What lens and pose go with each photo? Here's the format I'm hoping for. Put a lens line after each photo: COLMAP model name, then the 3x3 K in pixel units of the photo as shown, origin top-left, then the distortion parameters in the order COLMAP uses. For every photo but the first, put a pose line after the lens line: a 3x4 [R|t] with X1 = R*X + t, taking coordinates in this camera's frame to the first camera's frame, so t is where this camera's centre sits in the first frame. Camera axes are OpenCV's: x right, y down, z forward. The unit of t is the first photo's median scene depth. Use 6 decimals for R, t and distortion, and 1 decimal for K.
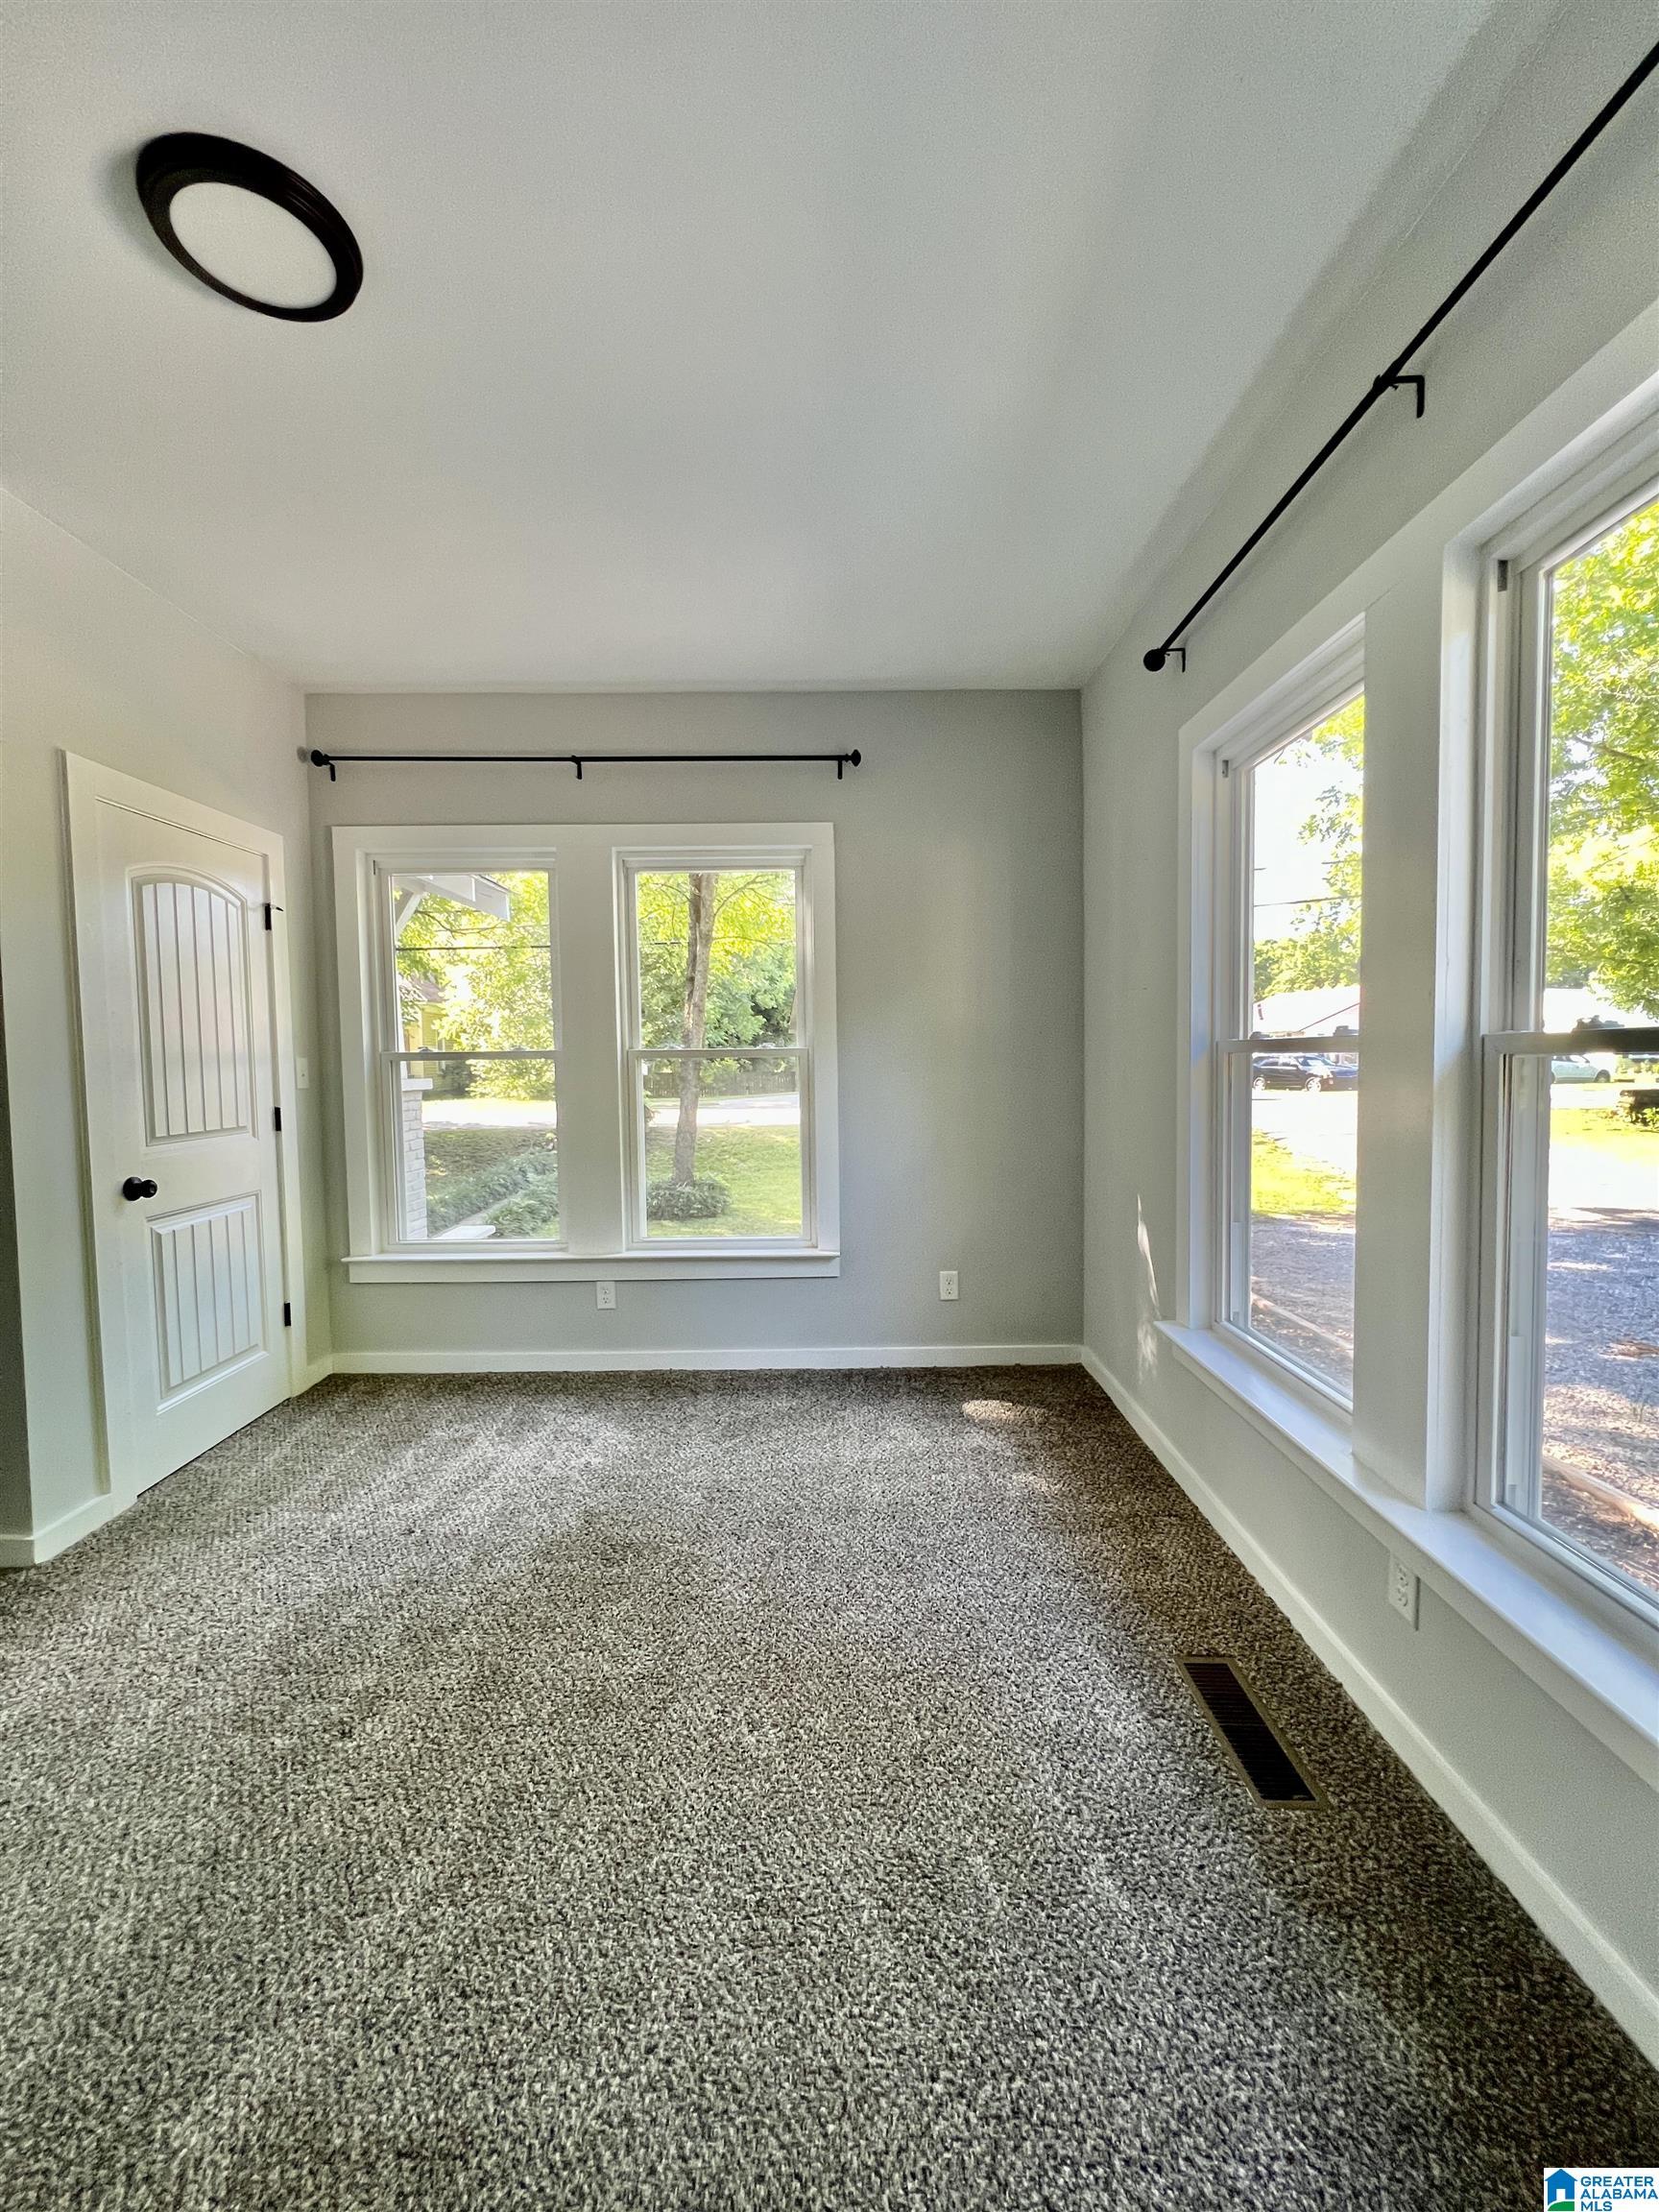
lens RADIAL K [[884.5, 0, 832.3], [0, 884.5, 1090.5], [0, 0, 1]] dist [-0.003006, 0.000526]
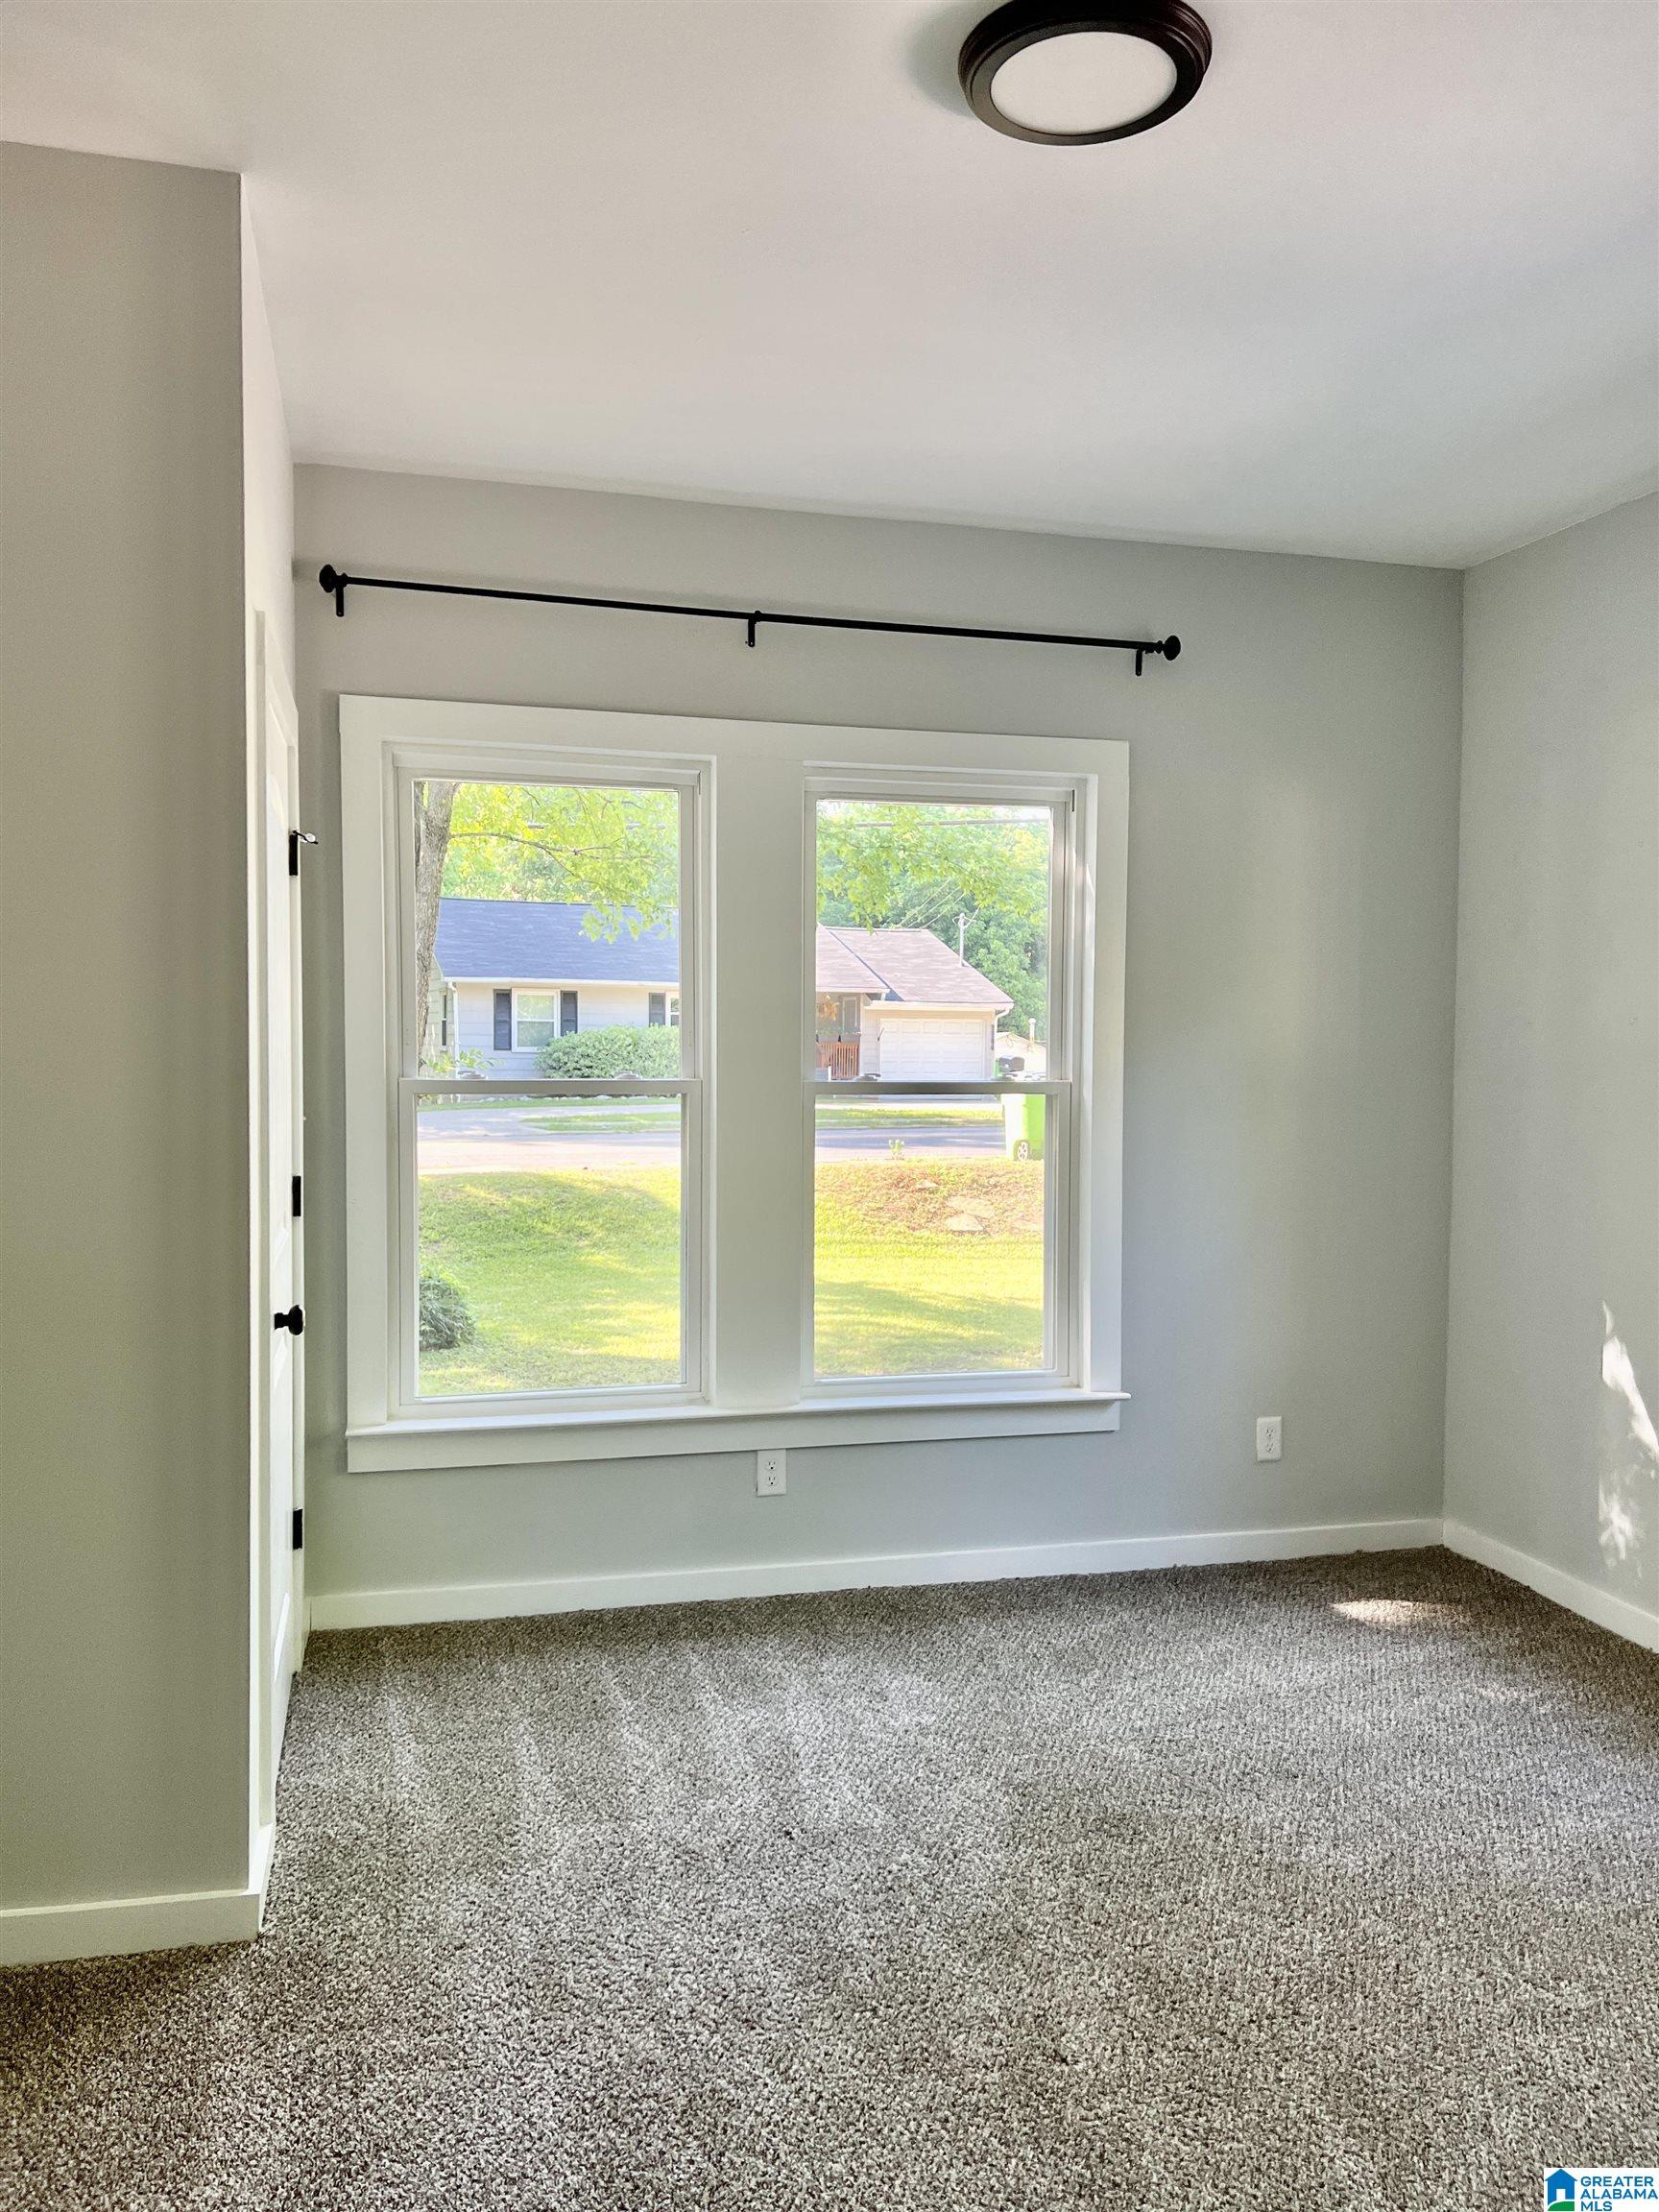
lens RADIAL K [[1651.2, 0, 813.4], [0, 1651.2, 1103.7], [0, 0, 1]] dist [0.045494, -0.057331]
pose [[0.970807, 0.010043, 0.239650, -0.523944], [-0.010555, 0.999944, 0.000850, -0.032476], [-0.239628, -0.003355, 0.970859, -0.145557]]
